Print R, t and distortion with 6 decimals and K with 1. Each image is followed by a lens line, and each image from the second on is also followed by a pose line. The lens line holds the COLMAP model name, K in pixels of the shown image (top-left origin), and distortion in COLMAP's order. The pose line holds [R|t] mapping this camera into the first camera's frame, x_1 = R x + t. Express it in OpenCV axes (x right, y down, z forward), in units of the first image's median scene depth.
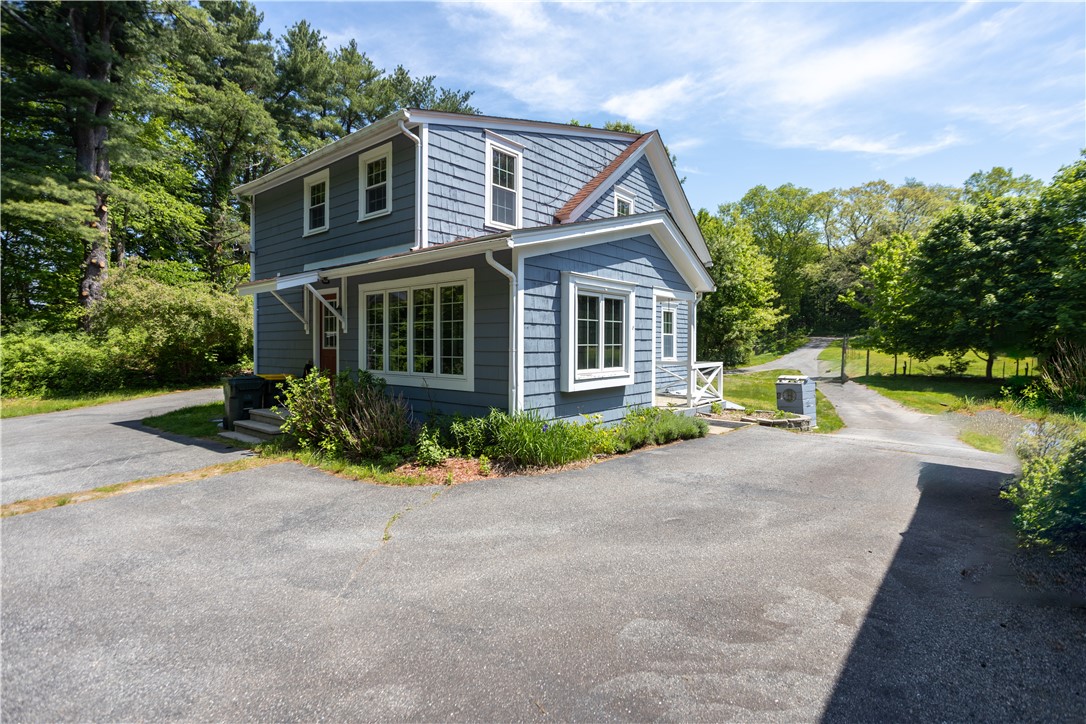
lens RADIAL K [[527.9, 0, 547.9], [0, 527.9, 356.3], [0, 0, 1]] dist [-0.018717, 0.000422]
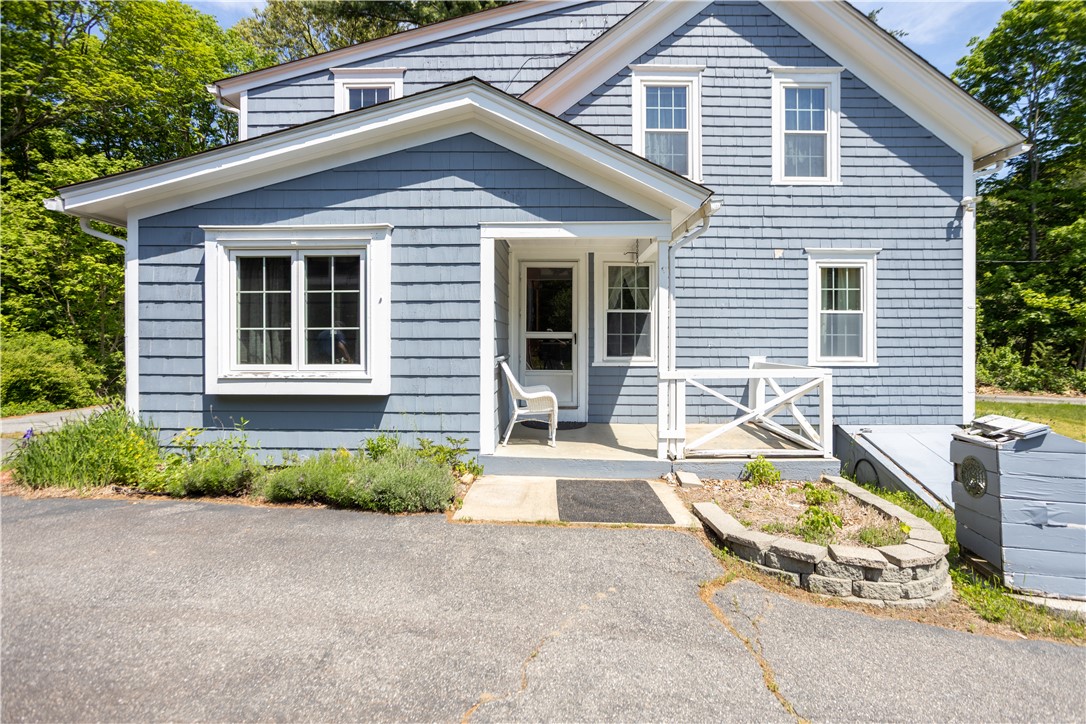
lens RADIAL K [[527.9, 0, 547.3], [0, 527.9, 351.6], [0, 0, 1]] dist [-0.018717, 0.000422]
pose [[0.625526, 0.010732, -0.780129, 0.762307], [-0.016109, 0.999870, 0.000838, 0.001186], [0.780037, 0.012043, 0.625618, 0.794155]]
